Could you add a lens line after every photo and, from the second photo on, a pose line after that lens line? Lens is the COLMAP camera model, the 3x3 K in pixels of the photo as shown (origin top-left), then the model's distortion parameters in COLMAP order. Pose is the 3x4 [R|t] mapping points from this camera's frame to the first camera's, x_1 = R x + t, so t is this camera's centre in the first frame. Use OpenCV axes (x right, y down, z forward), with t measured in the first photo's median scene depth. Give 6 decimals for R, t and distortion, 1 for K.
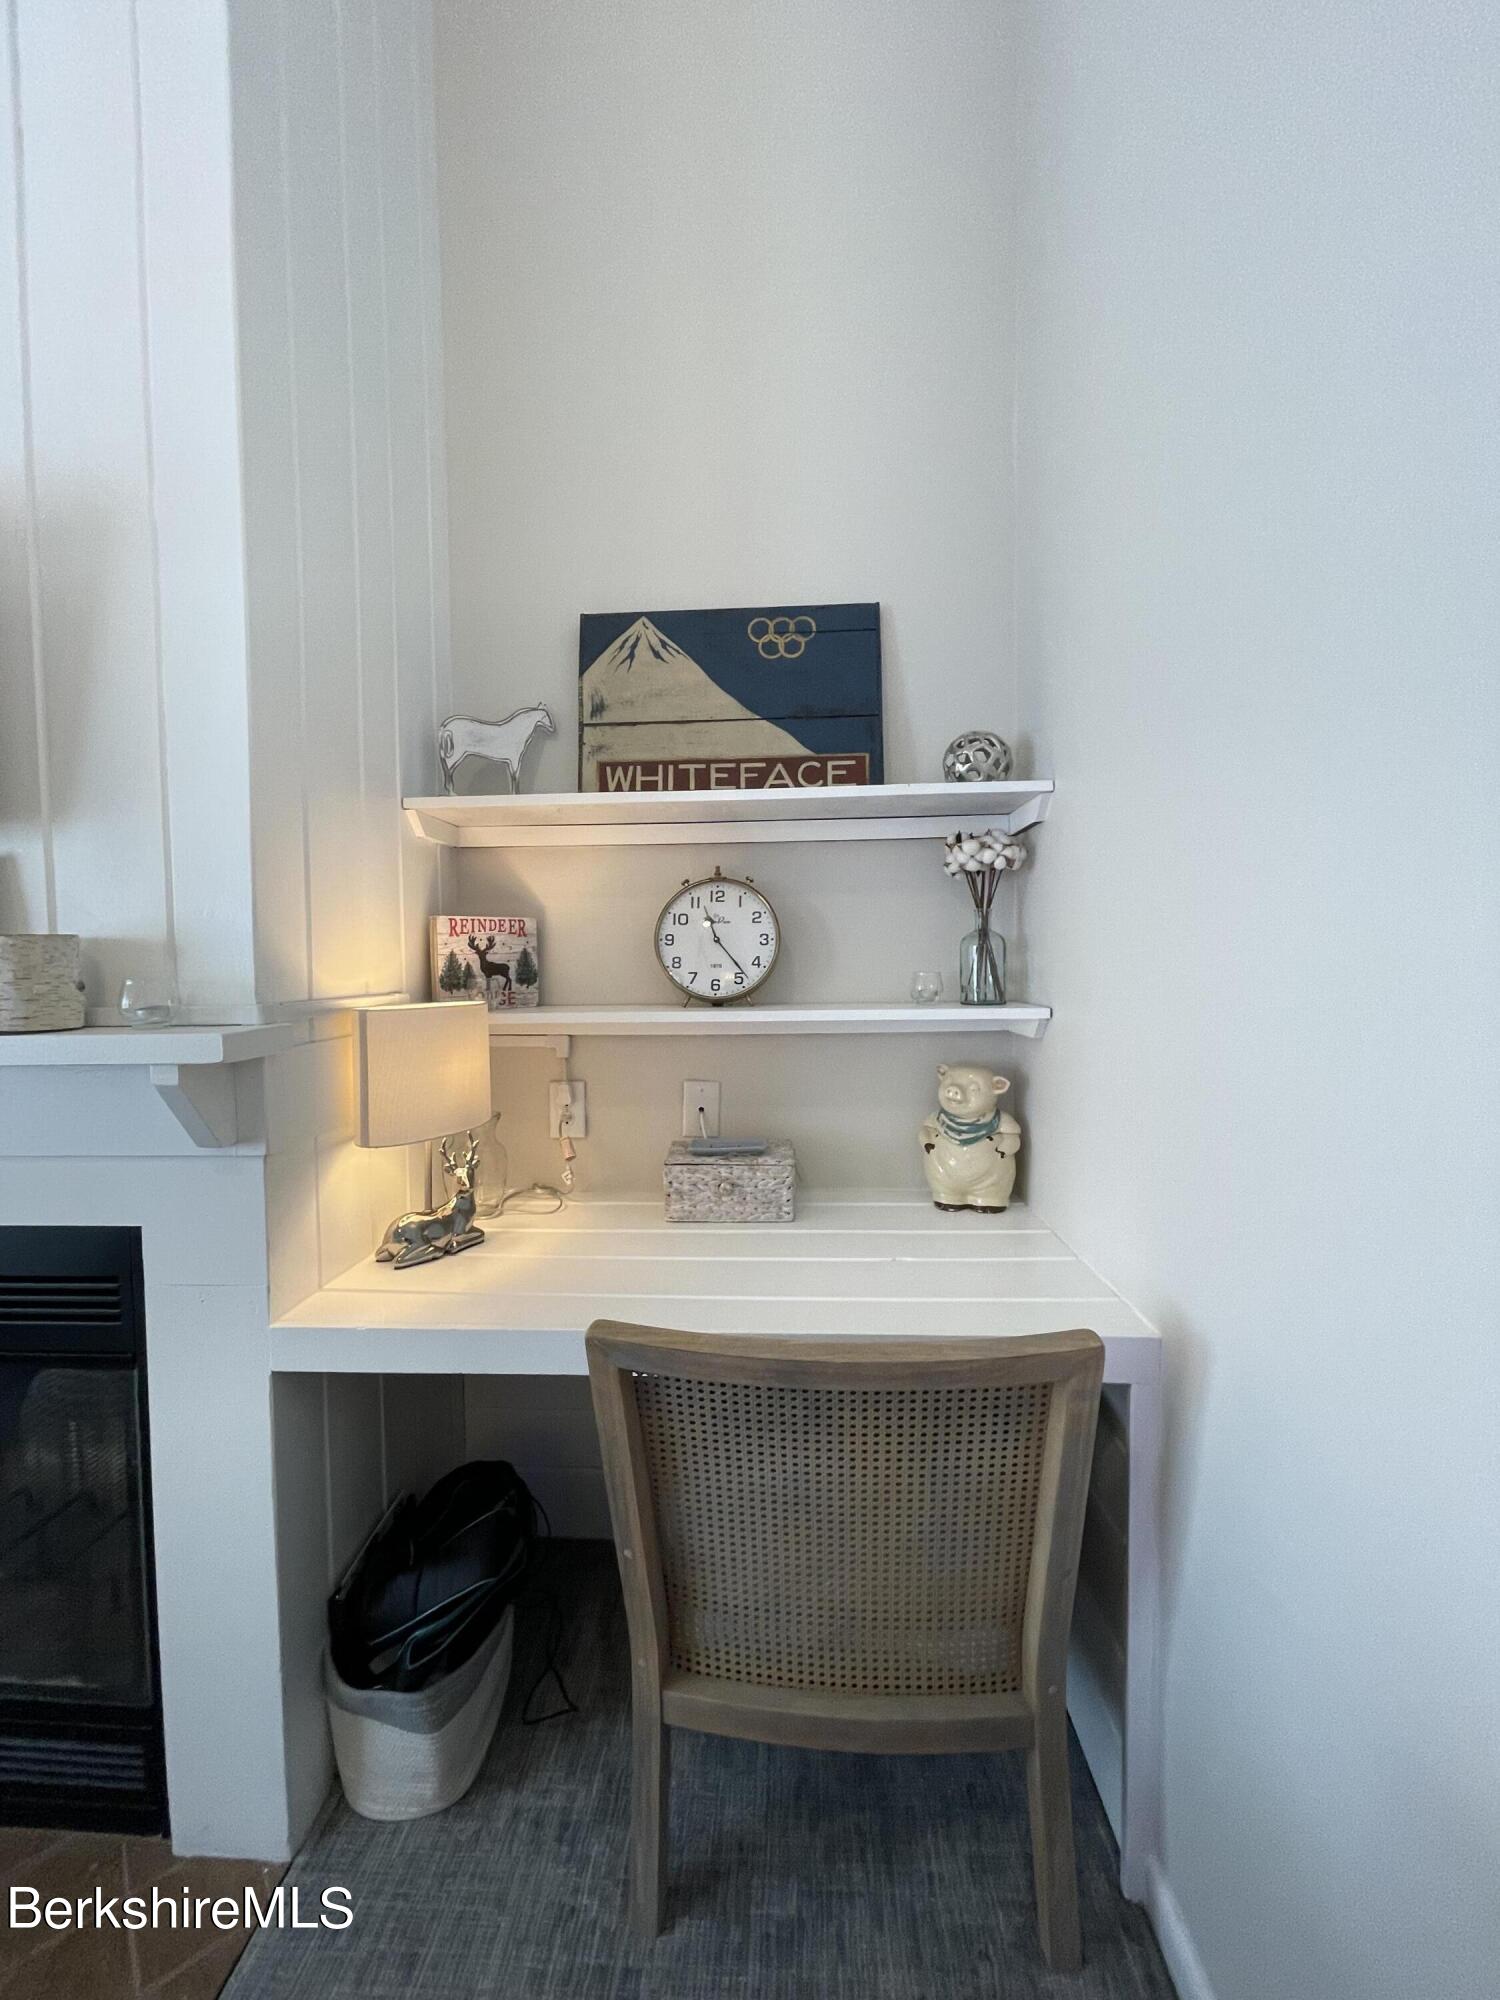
lens RADIAL K [[814.3, 0, 753.8], [0, 814.3, 998.5], [0, 0, 1]] dist [0.008303, 0.000364]
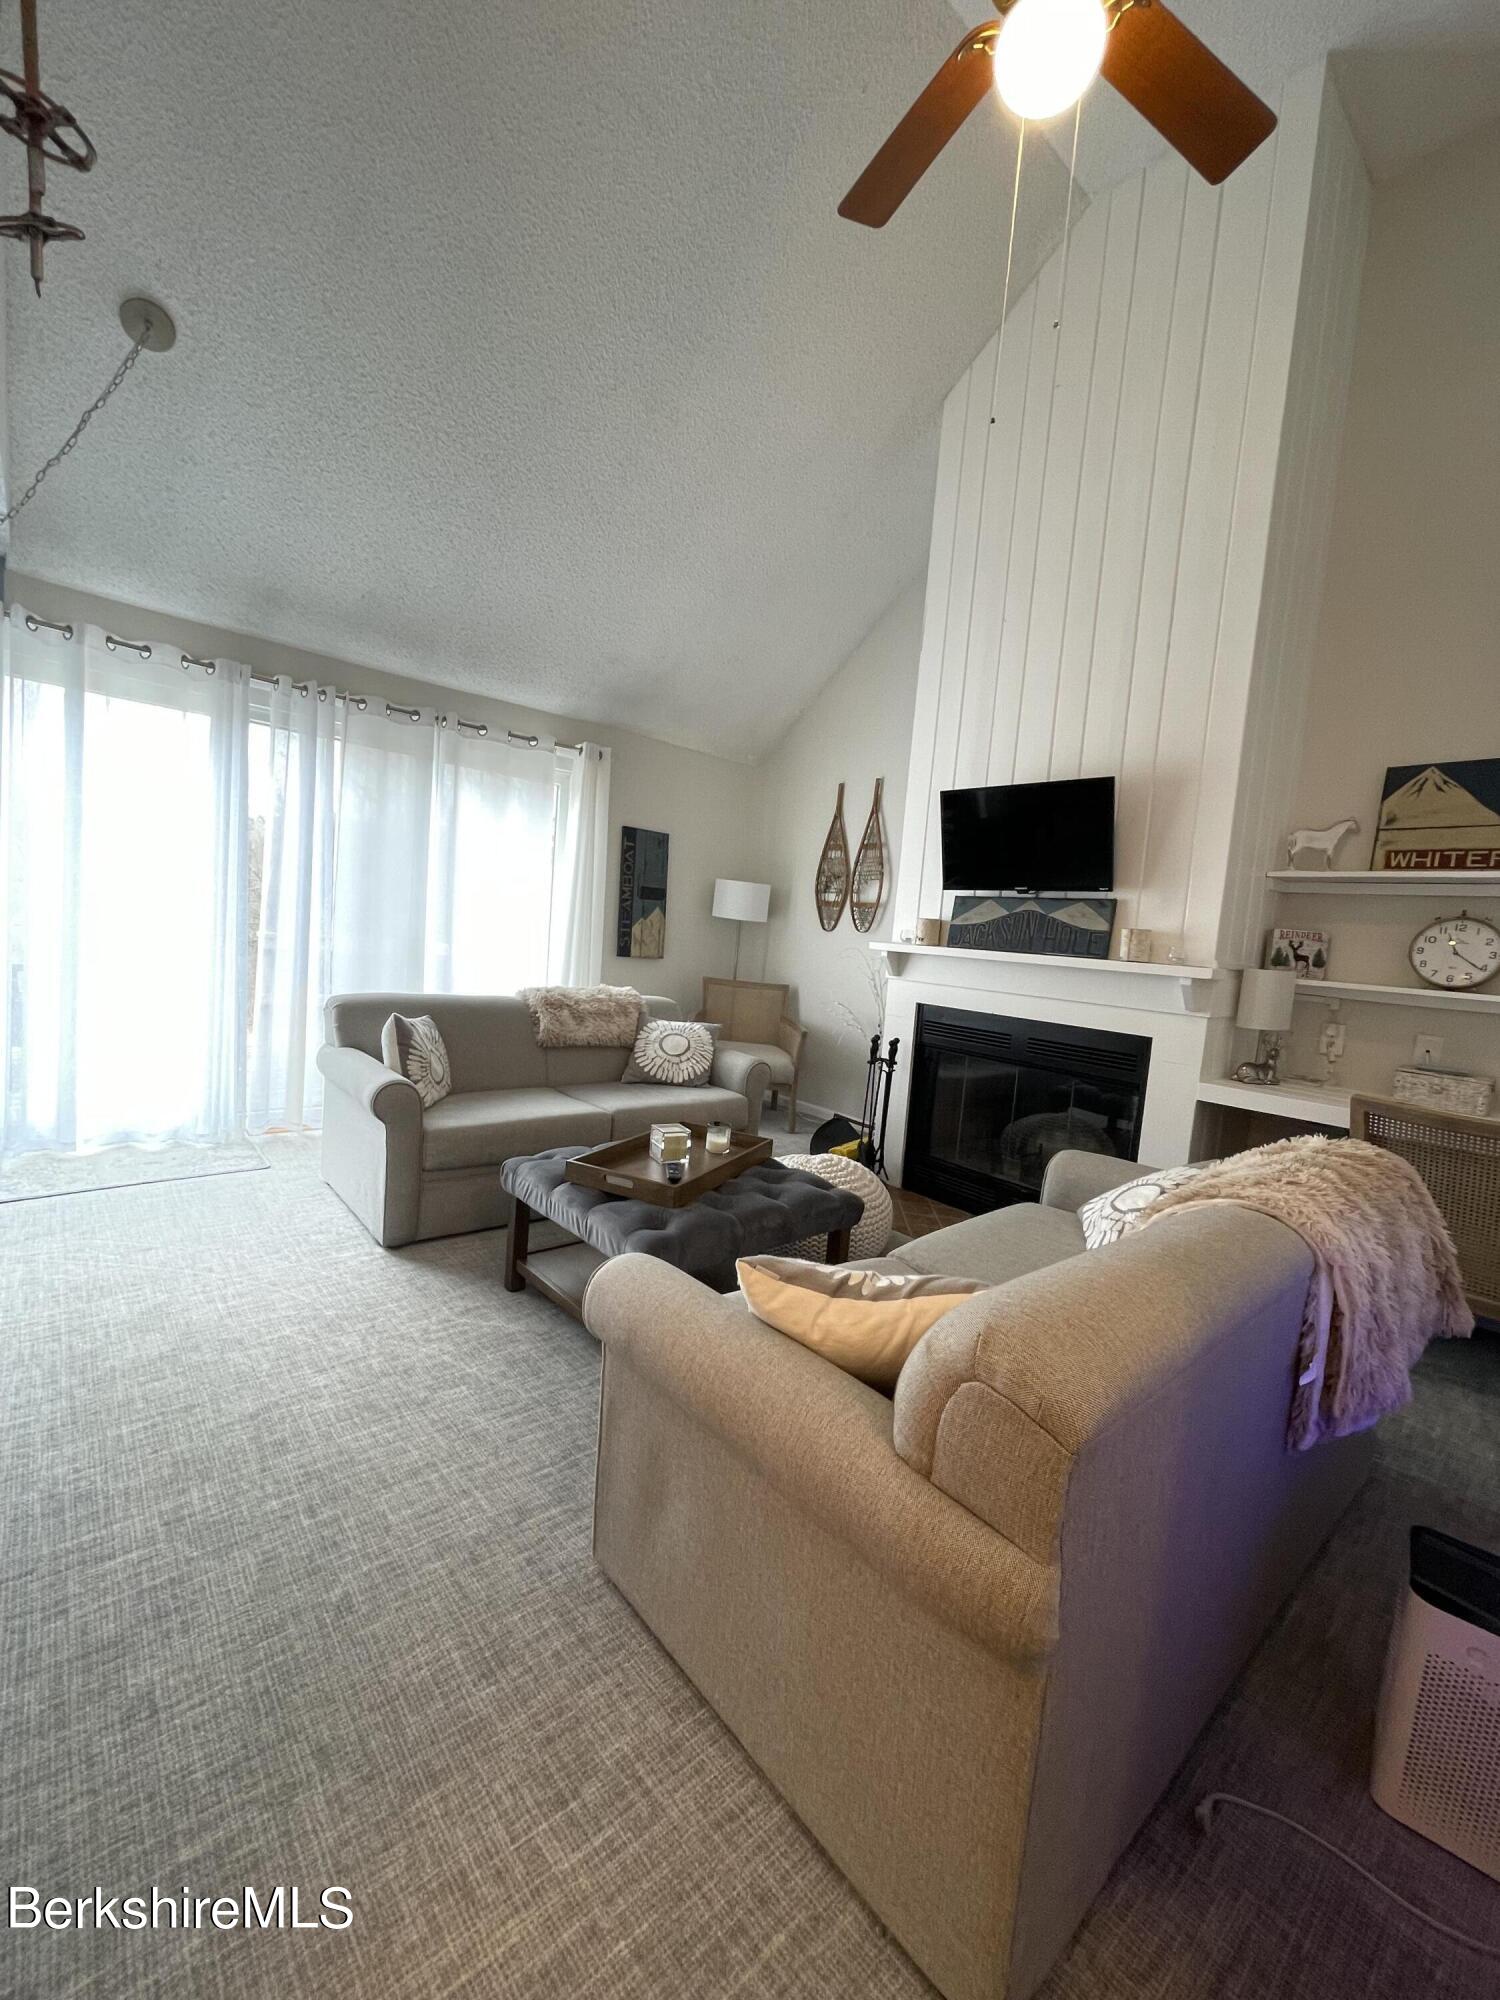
lens RADIAL K [[814.3, 0, 741.6], [0, 814.3, 993.0], [0, 0, 1]] dist [0.008303, 0.000364]
pose [[0.693844, 0.125416, -0.709120, 0.148132], [-0.121025, 0.991020, 0.056855, 0.097146], [0.709883, 0.046372, 0.702792, -1.300791]]
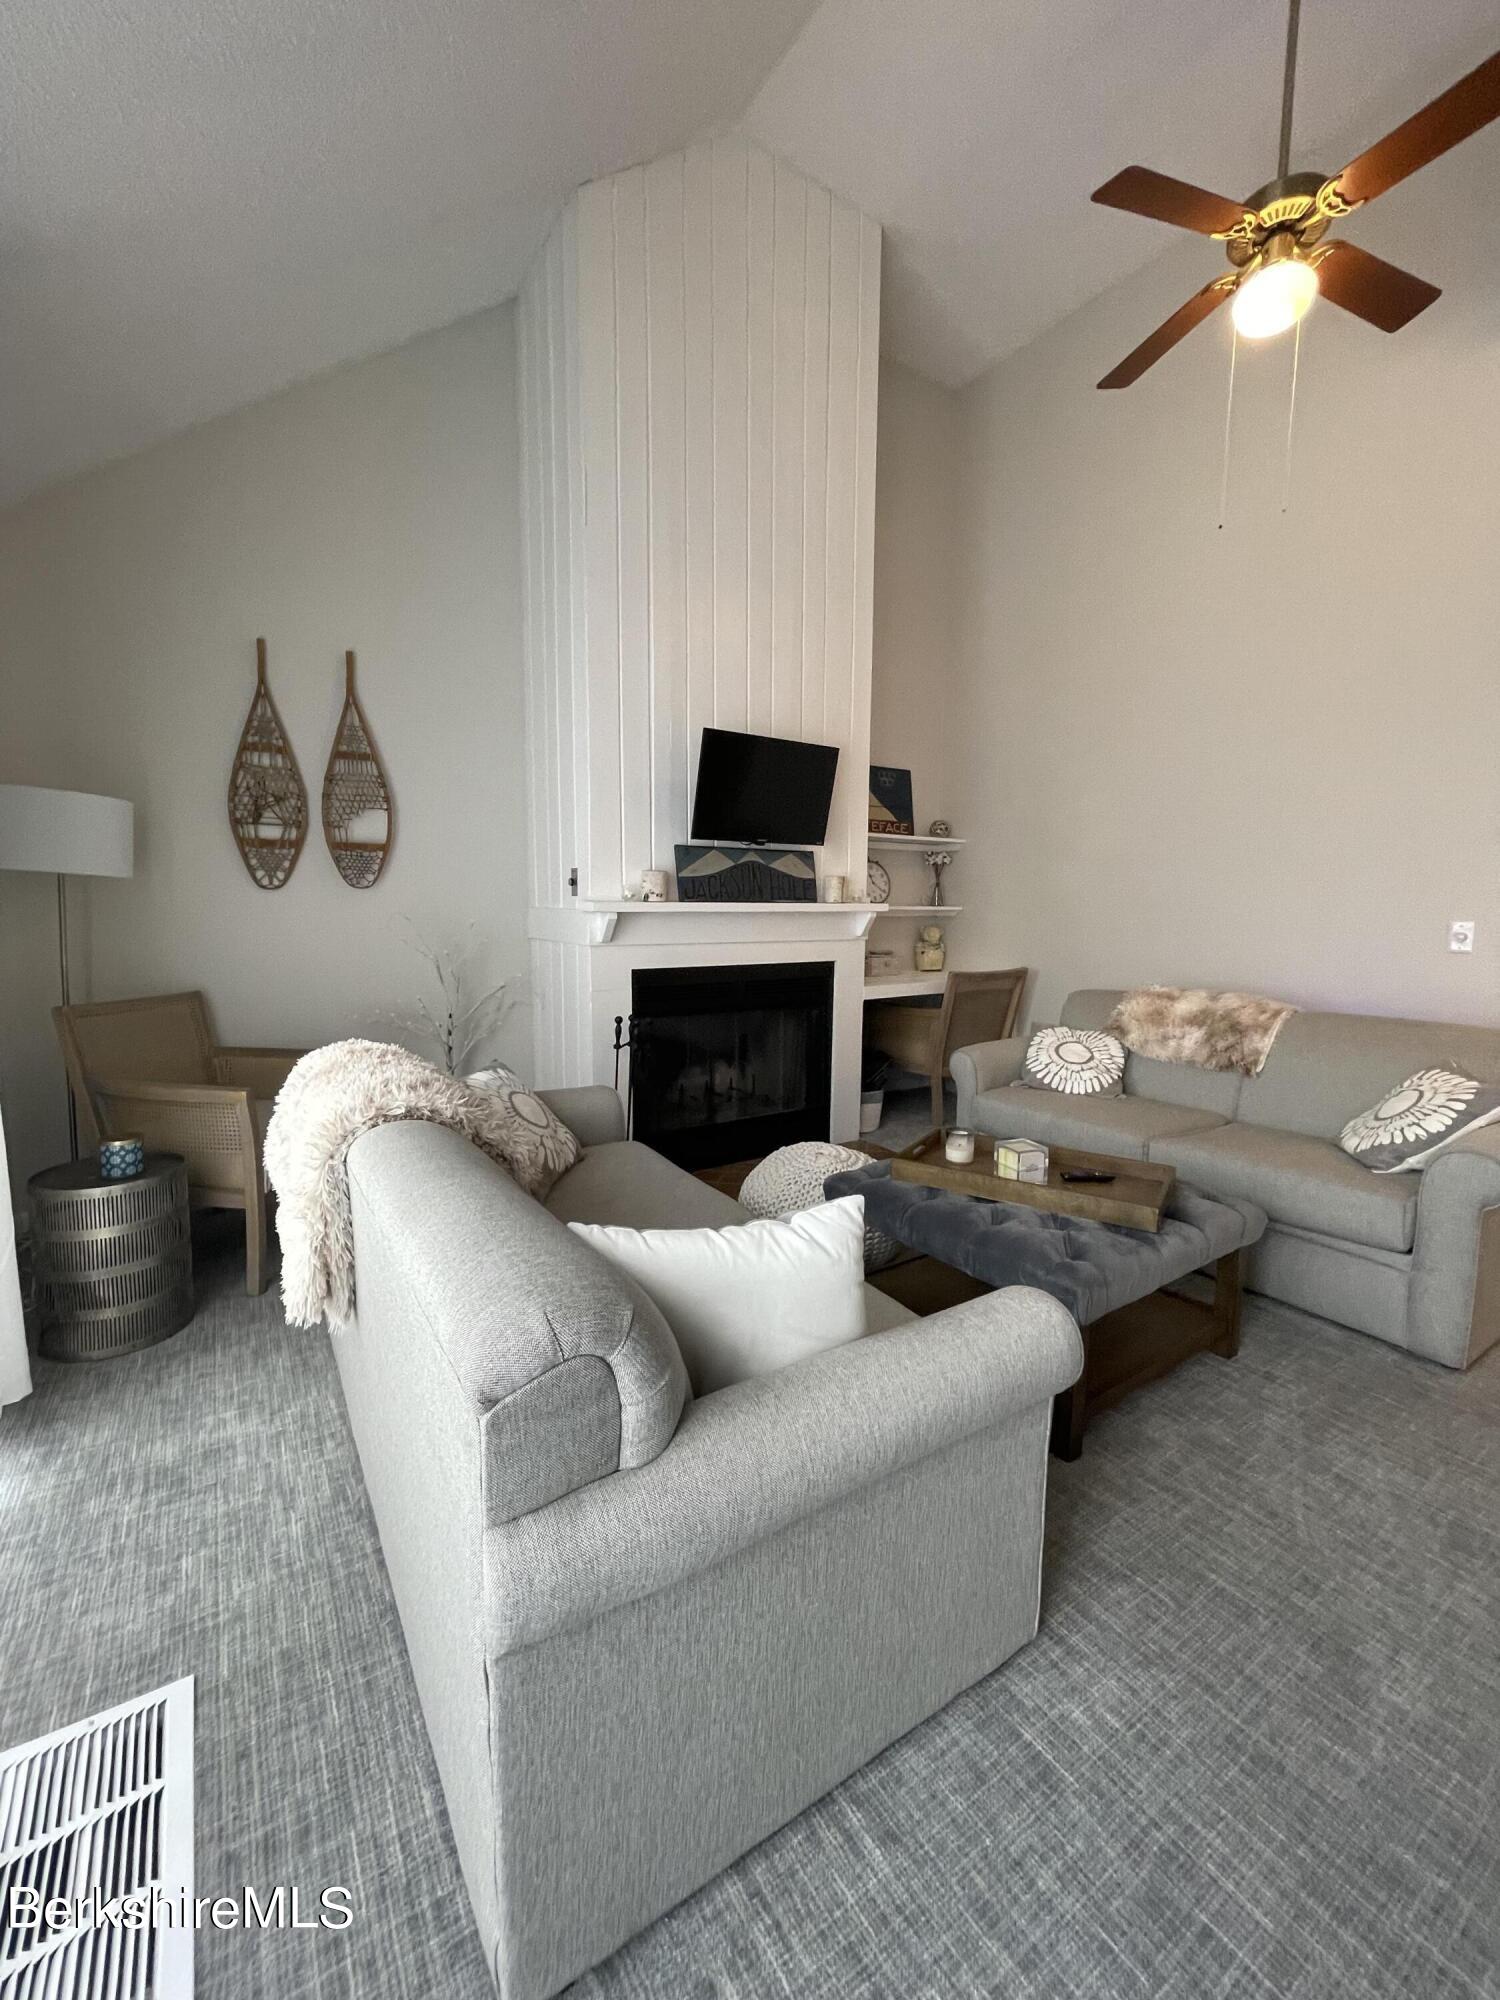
lens RADIAL K [[814.3, 0, 729.9], [0, 814.3, 995.0], [0, 0, 1]] dist [0.008303, 0.000364]
pose [[0.803157, -0.045181, 0.594052, -2.178923], [0.006965, 0.997764, 0.066468, 0.128499], [-0.595727, -0.049246, 0.801676, -1.050078]]
